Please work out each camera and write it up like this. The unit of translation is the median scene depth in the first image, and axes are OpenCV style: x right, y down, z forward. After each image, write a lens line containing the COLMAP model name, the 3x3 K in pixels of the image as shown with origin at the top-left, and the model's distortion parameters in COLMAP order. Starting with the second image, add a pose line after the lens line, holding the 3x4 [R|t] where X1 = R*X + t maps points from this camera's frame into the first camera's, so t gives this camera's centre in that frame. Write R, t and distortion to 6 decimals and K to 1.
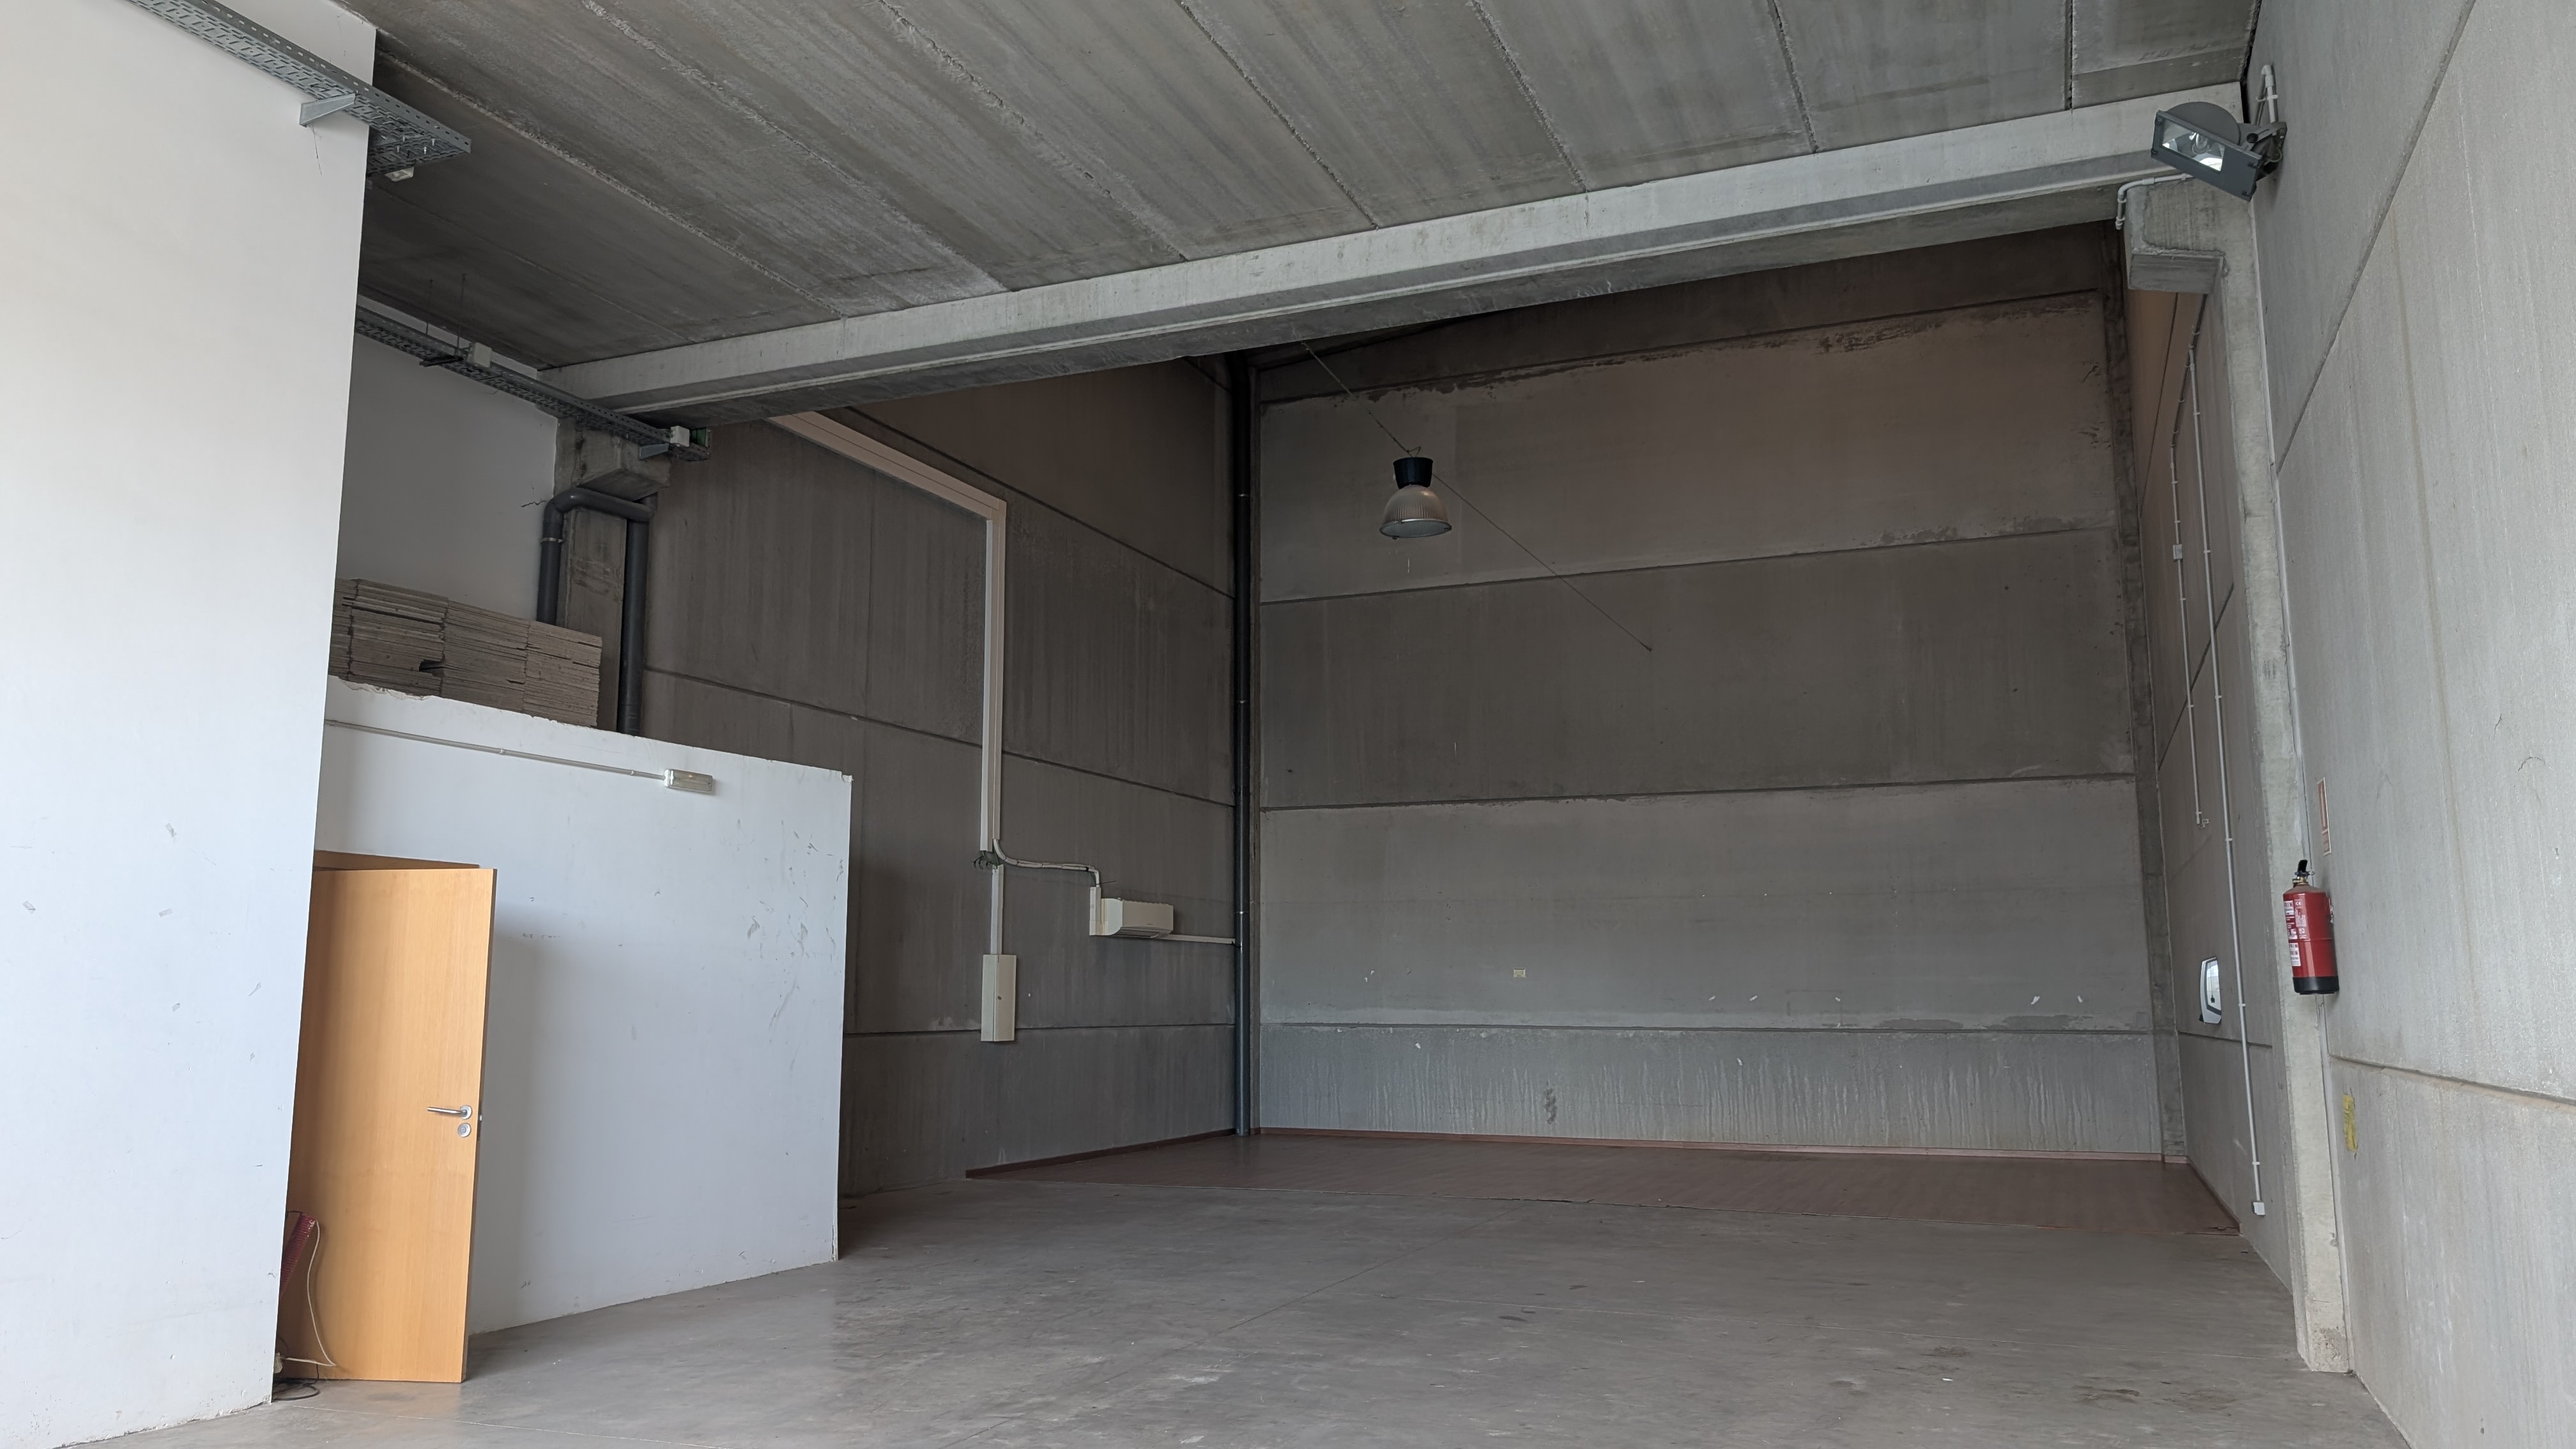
lens RADIAL K [[1830.5, 0, 1280.8], [0, 1830.5, 714.9], [0, 0, 1]] dist [0.055334, -0.100220]
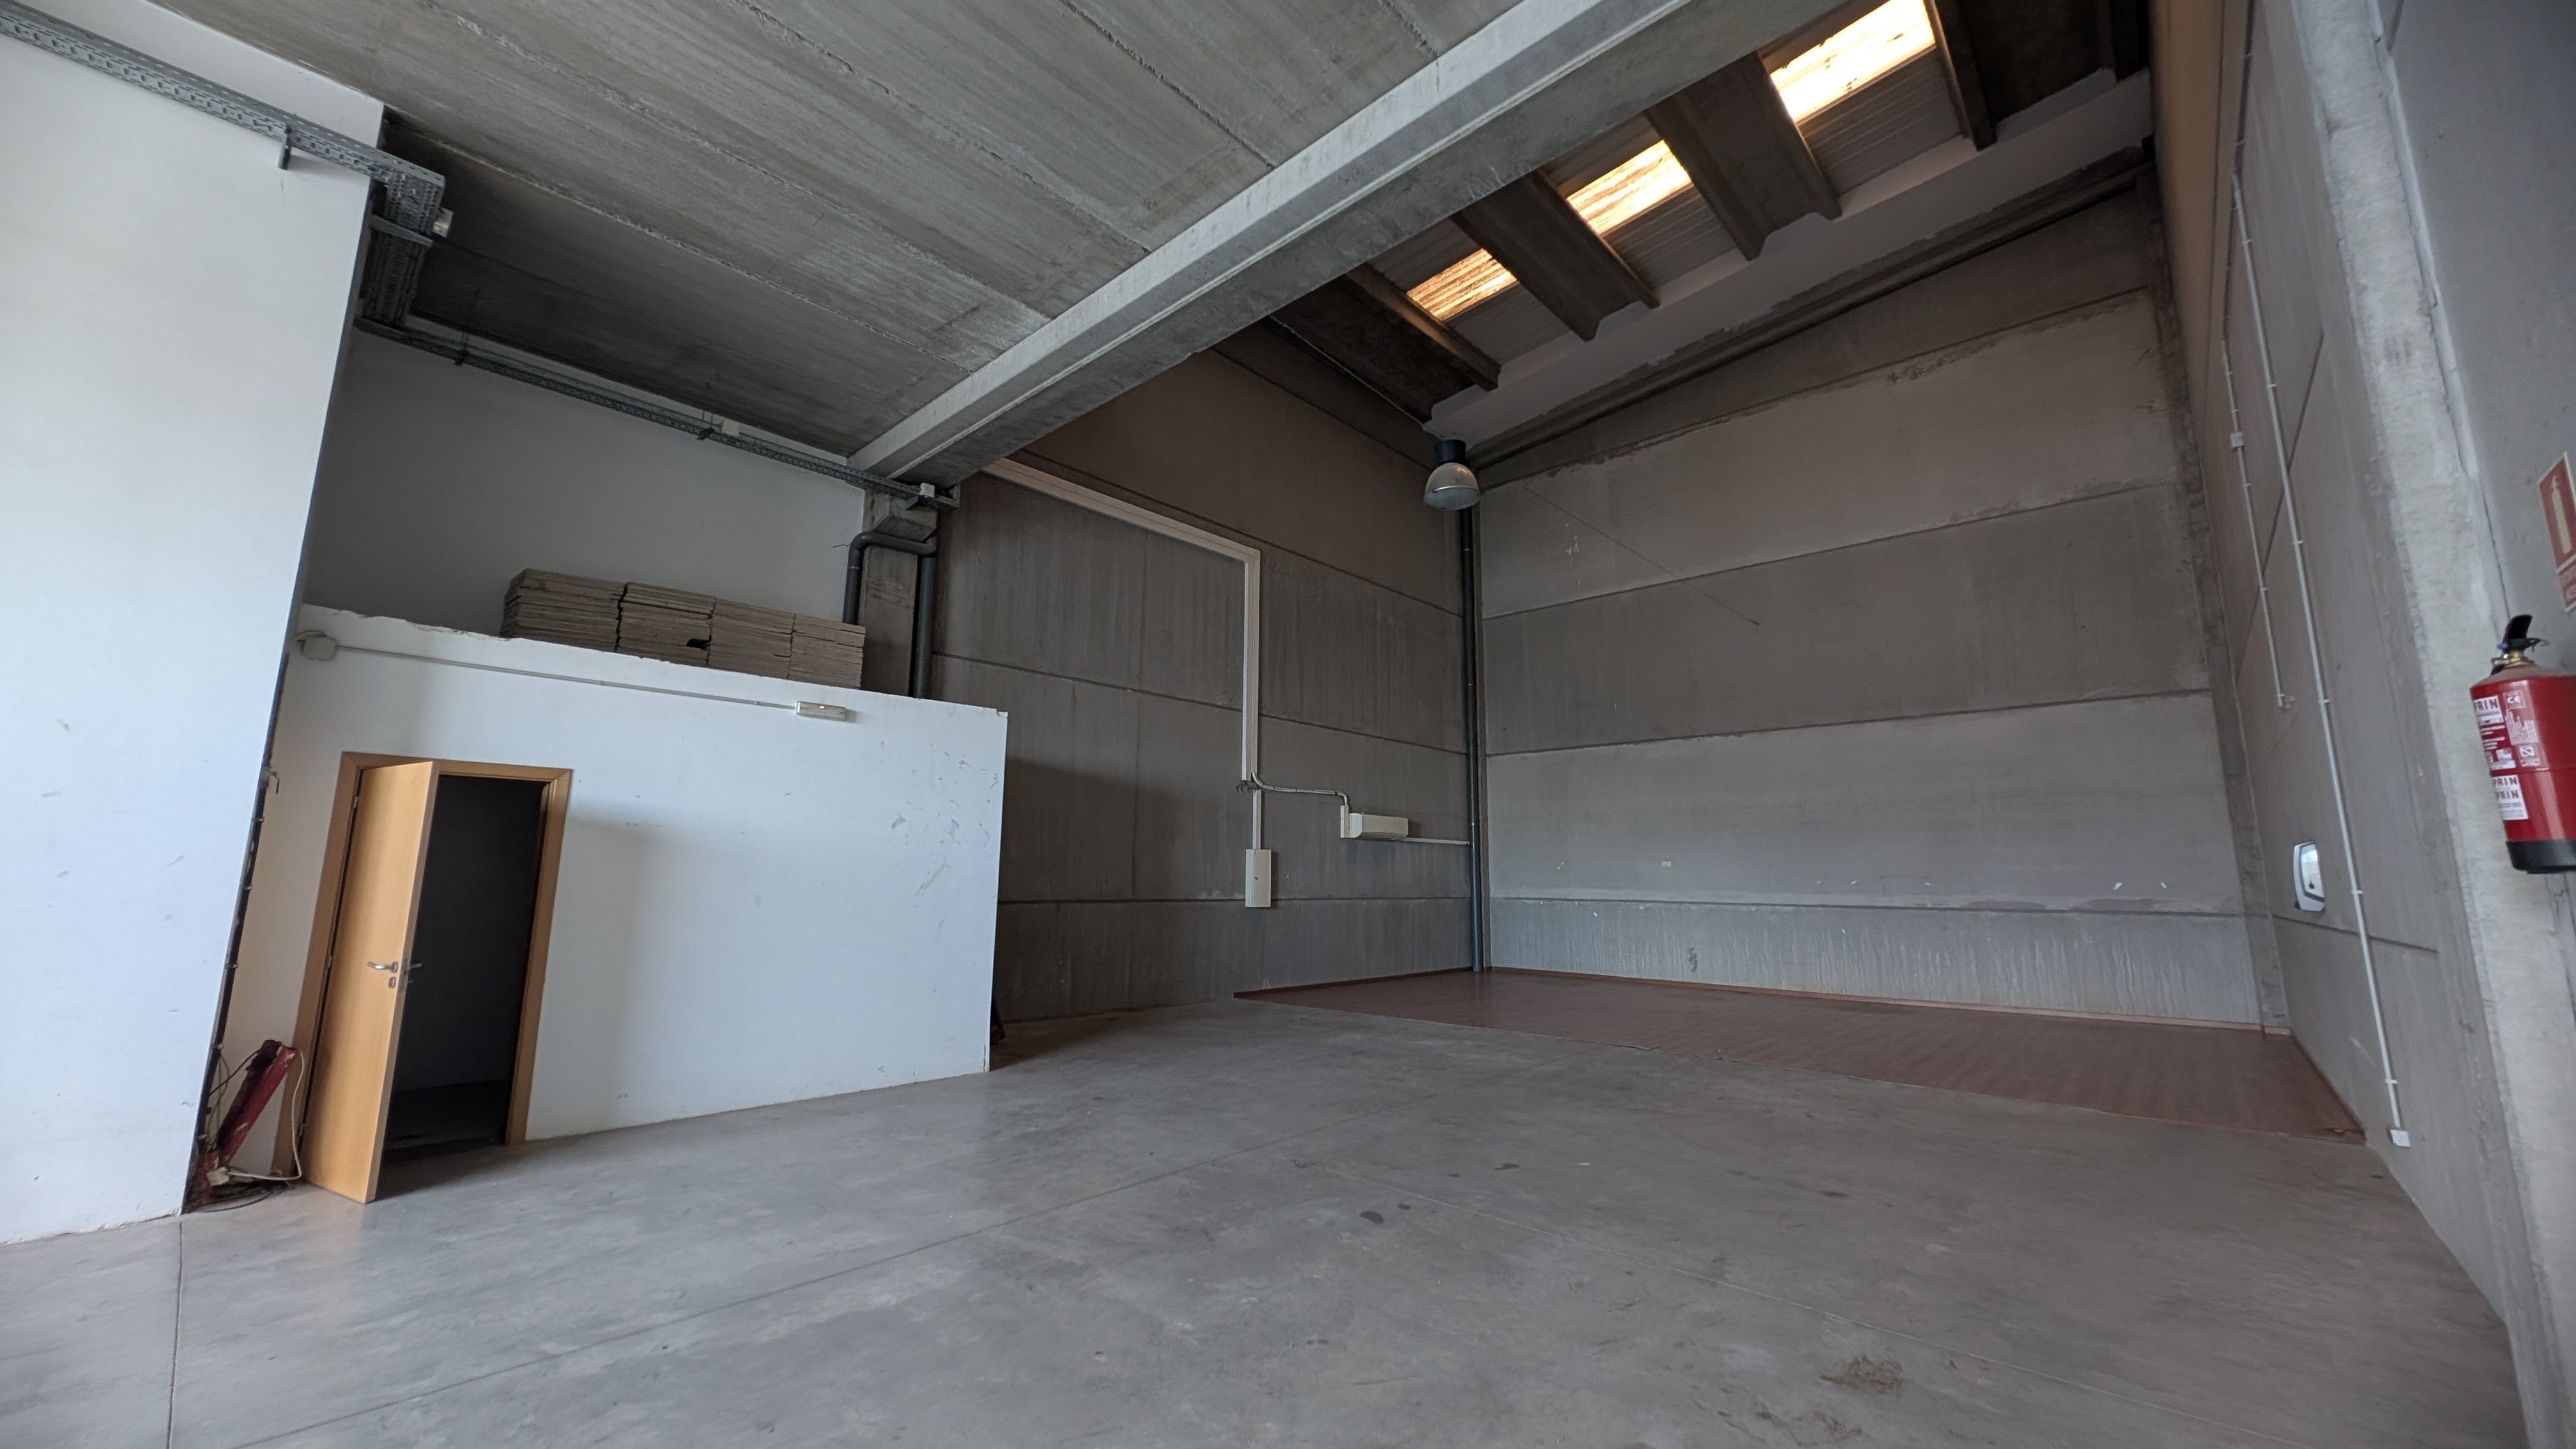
lens RADIAL K [[959.9, 0, 1285.5], [0, 959.9, 720.2], [0, 0, 1]] dist [0.009251, -0.005991]
pose [[0.940848, -0.048337, -0.335364, 0.129915], [0.044266, 0.998824, -0.019776, 0.040520], [0.335925, 0.003761, 0.941881, 0.258660]]
